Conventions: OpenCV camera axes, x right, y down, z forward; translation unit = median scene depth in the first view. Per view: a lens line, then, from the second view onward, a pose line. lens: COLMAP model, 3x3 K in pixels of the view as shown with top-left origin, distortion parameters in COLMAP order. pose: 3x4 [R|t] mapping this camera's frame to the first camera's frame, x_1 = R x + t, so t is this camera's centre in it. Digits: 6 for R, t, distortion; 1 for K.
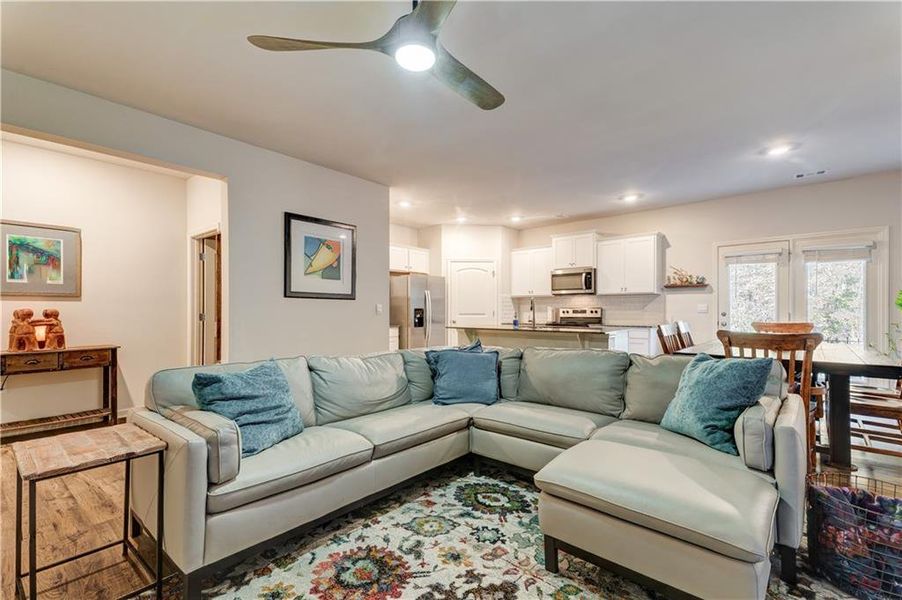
lens RADIAL K [[408.8, 0, 454.0], [0, 408.8, 306.8], [0, 0, 1]] dist [0.070690, -0.021605]
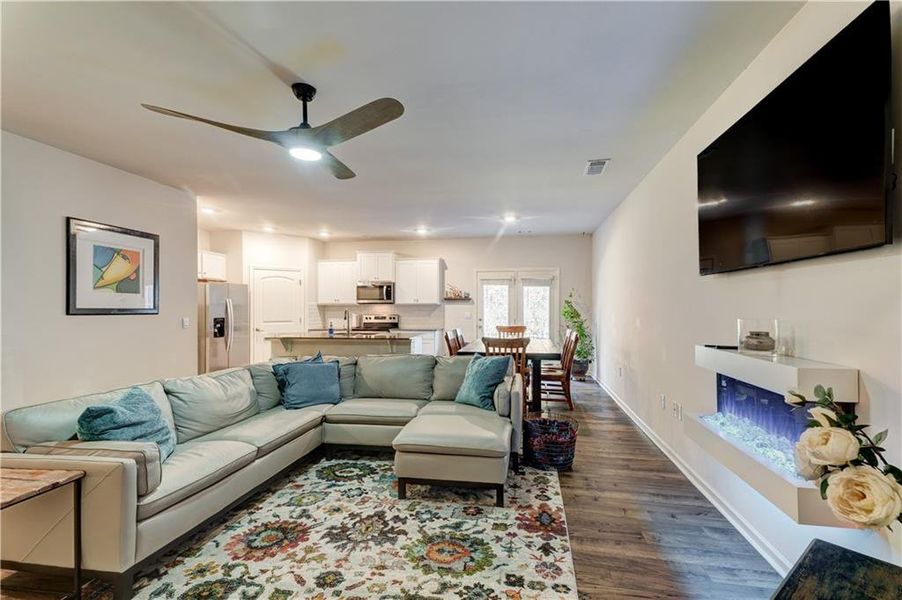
lens RADIAL K [[404.1, 0, 465.1], [0, 404.1, 306.0], [0, 0, 1]] dist [0.050254, -0.000109]
pose [[0.851988, 0.000004, 0.523562, -0.113338], [-0.002924, 0.999984, 0.004750, -0.034214], [-0.523554, -0.005578, 0.851974, -0.134368]]
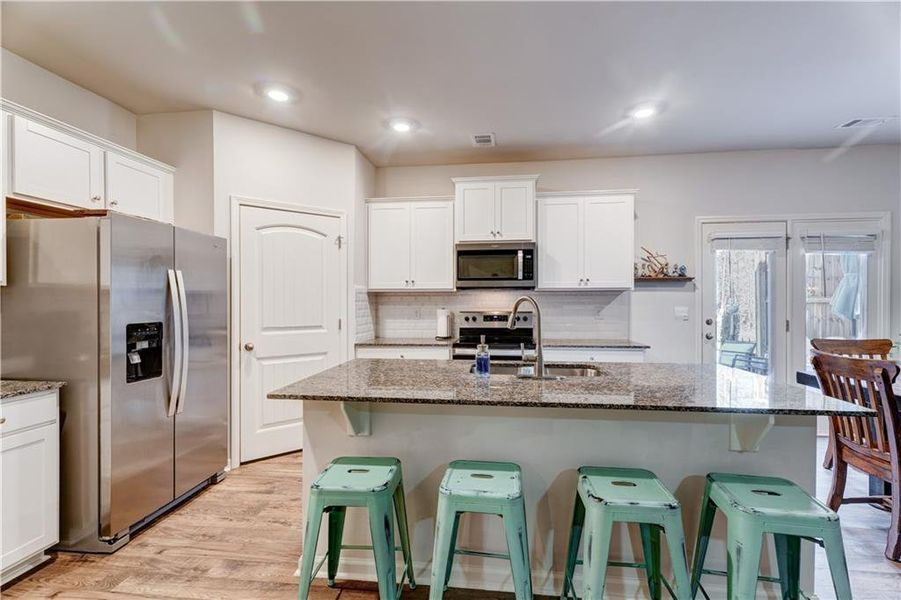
lens RADIAL K [[402.6, 0, 454.8], [0, 402.6, 301.9], [0, 0, 1]] dist [0.001176, 0.000236]
pose [[0.834415, -0.000865, 0.551135, -0.064217], [-0.003008, 0.999977, 0.006124, -0.017779], [-0.551128, -0.006768, 0.834393, 0.672398]]
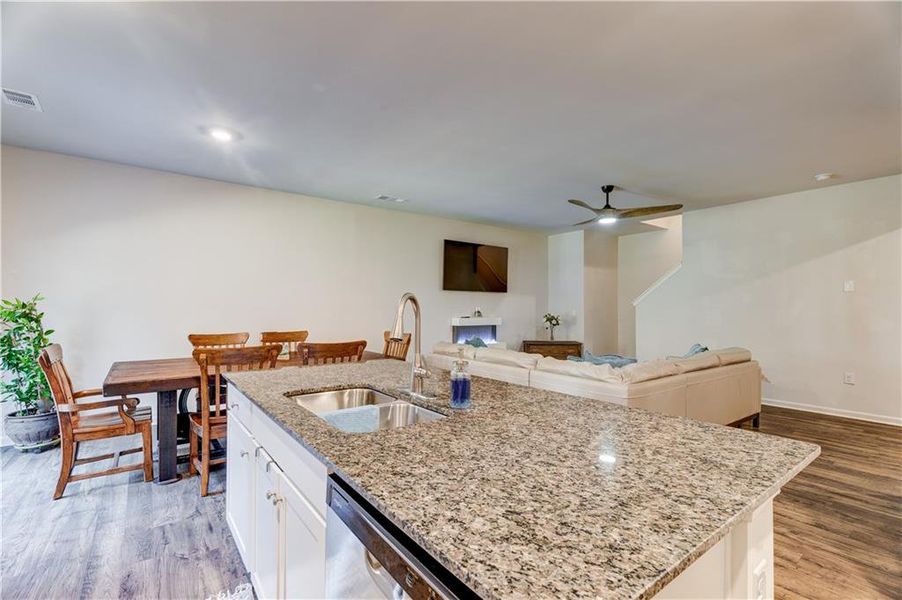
lens RADIAL K [[406.3, 0, 454.1], [0, 406.3, 307.3], [0, 0, 1]] dist [0.001772, 0.000156]
pose [[-0.976474, -0.000312, 0.215634, 0.093281], [-0.002459, 0.999950, -0.009687, -0.009862], [-0.215620, -0.009990, -0.976426, 1.175876]]
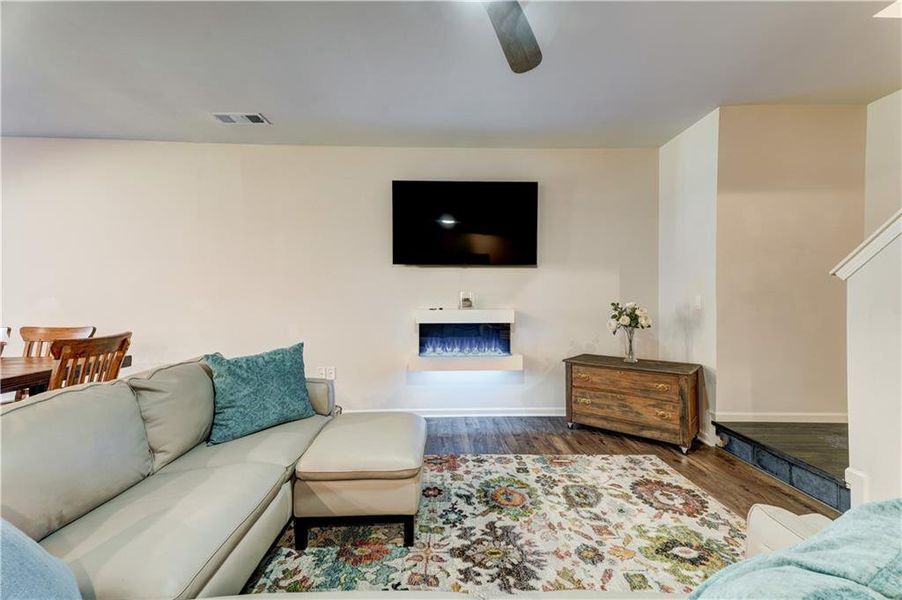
lens RADIAL K [[399.9, 0, 451.0], [0, 399.9, 300.0], [0, 0, 1]] dist [0.056863, 0.000047]
pose [[-0.672130, 0.002533, 0.740429, -0.193570], [-0.000024, 0.999994, -0.003443, -0.005594], [-0.740433, -0.002332, -0.672126, 0.495696]]
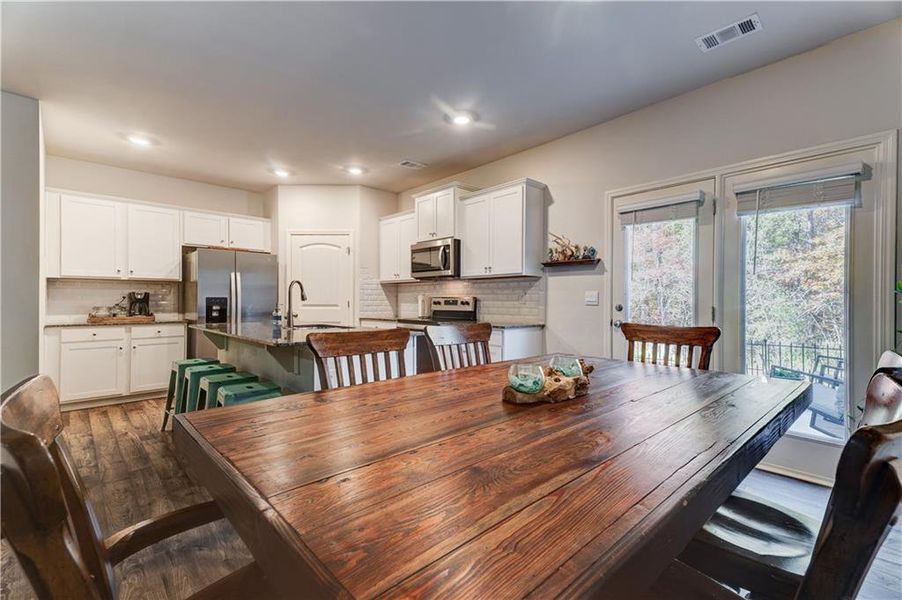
lens RADIAL K [[400.3, 0, 454.3], [0, 400.3, 300.2], [0, 0, 1]] dist [0.033406, -0.000065]
pose [[0.993016, 0.003921, -0.117917, 0.468776], [-0.003097, 0.999970, 0.007166, 0.002997], [0.117941, -0.006750, 0.992998, 0.386551]]
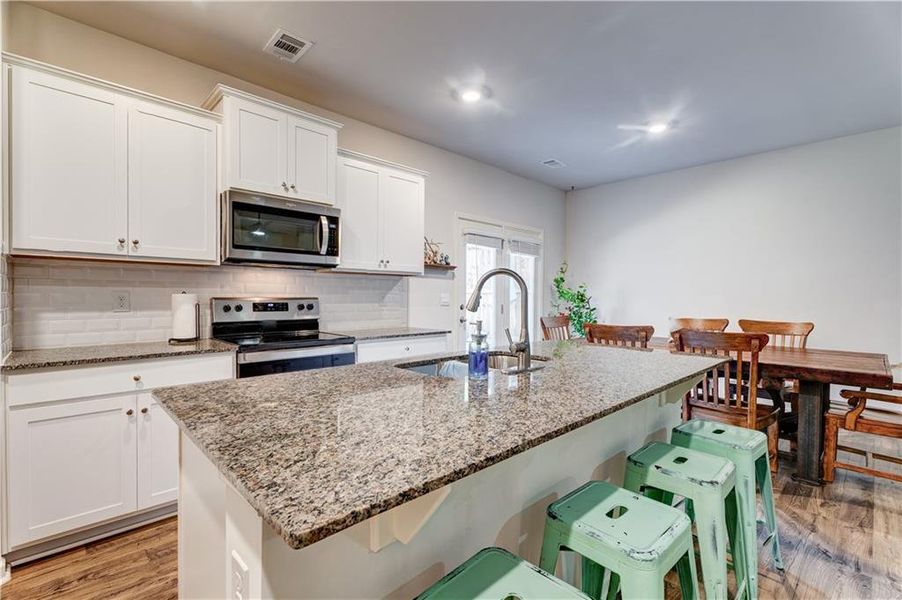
lens RADIAL K [[408.7, 0, 454.3], [0, 408.7, 302.8], [0, 0, 1]] dist [0.001704, -0.000077]
pose [[0.094117, -0.014494, 0.995456, -0.101133], [-0.015257, 0.999756, 0.015999, -0.002316], [-0.995444, -0.016693, 0.093872, 0.933130]]
